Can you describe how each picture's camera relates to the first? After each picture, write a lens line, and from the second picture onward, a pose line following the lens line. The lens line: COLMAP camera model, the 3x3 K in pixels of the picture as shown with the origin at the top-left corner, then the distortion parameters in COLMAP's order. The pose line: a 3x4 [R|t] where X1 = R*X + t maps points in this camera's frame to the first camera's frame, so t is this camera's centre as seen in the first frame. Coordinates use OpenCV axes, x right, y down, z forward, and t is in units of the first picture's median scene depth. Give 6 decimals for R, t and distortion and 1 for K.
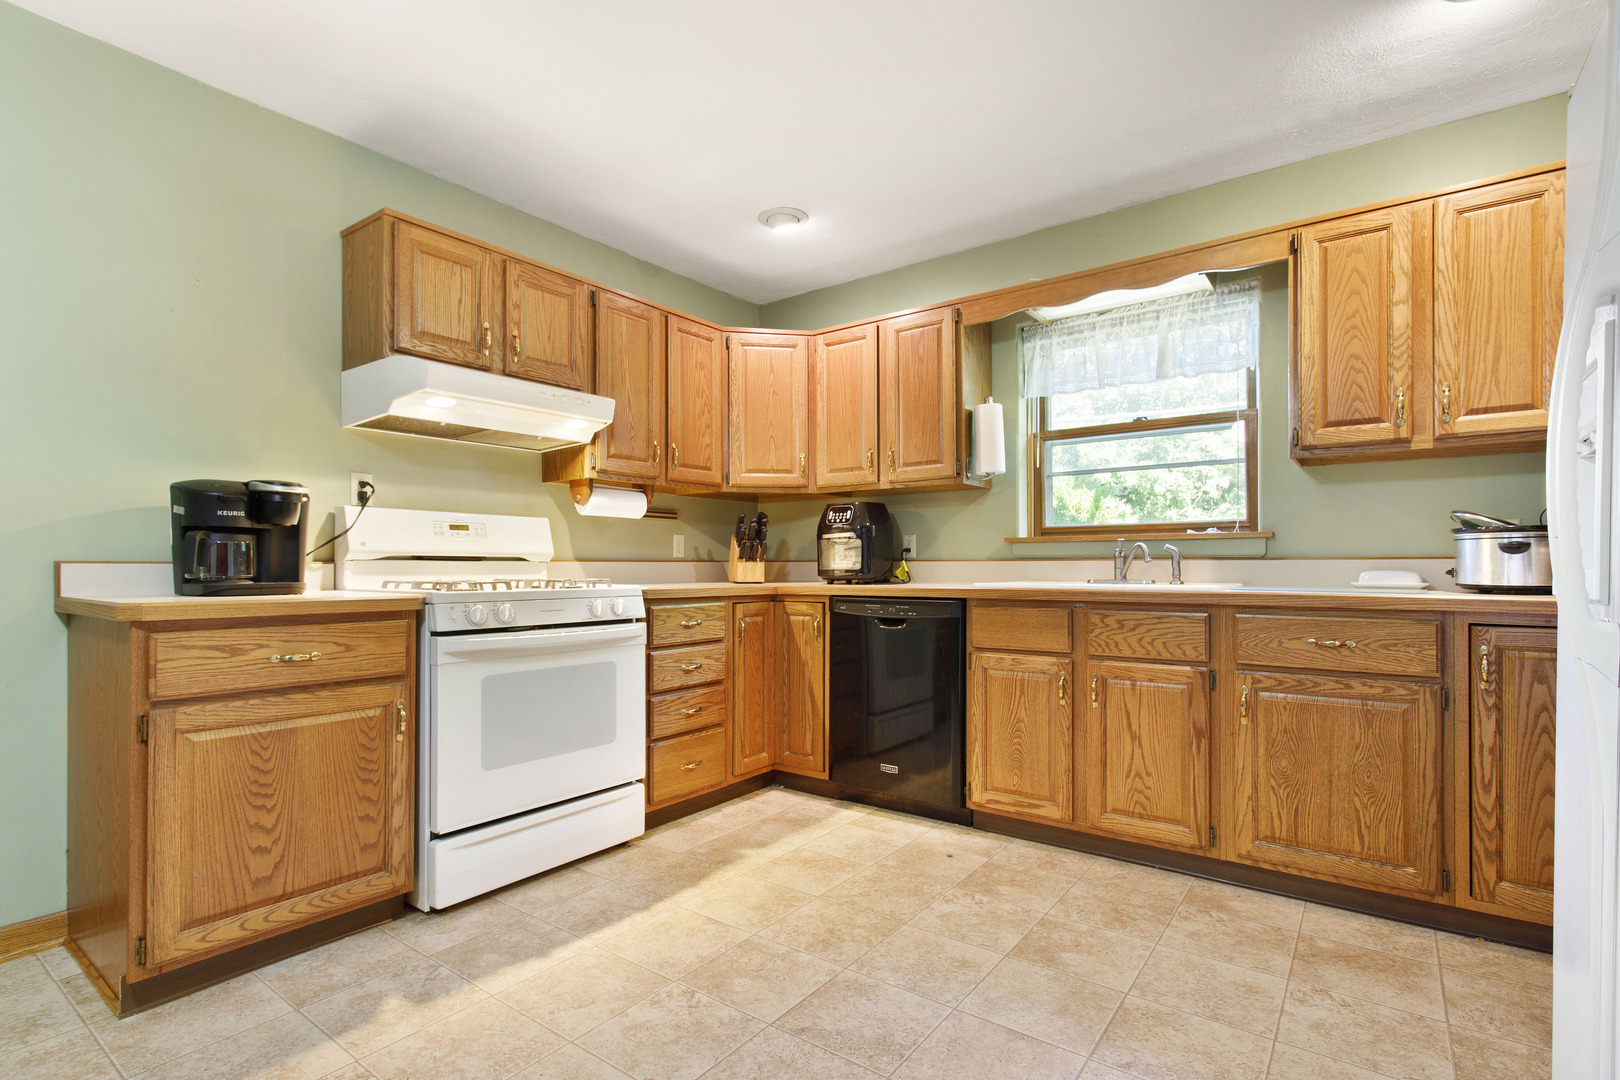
lens RADIAL K [[778.1, 0, 807.3], [0, 778.1, 563.4], [0, 0, 1]] dist [0.000634, 0.000427]
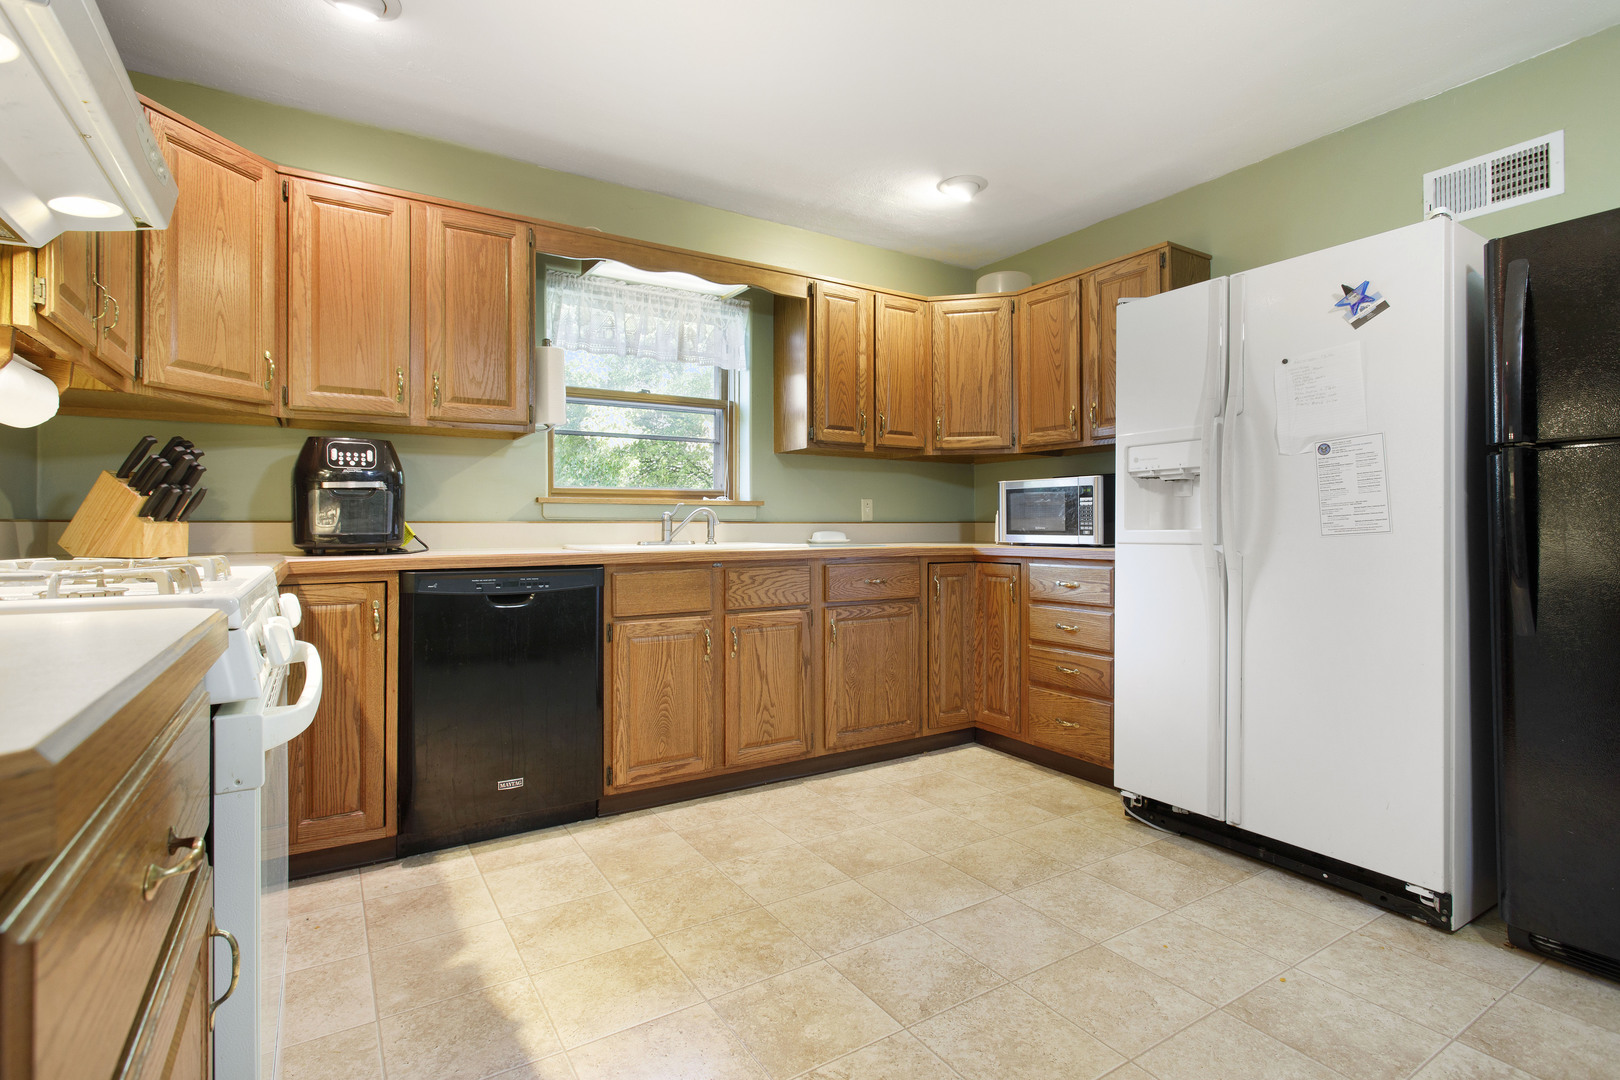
lens RADIAL K [[773.4, 0, 810.4], [0, 773.4, 524.9], [0, 0, 1]] dist [-0.000201, 0.000264]
pose [[0.361160, 0.003422, 0.932498, -0.586859], [-0.001715, 0.999994, -0.003006, 0.001299], [-0.932502, -0.000514, 0.361163, 0.484653]]
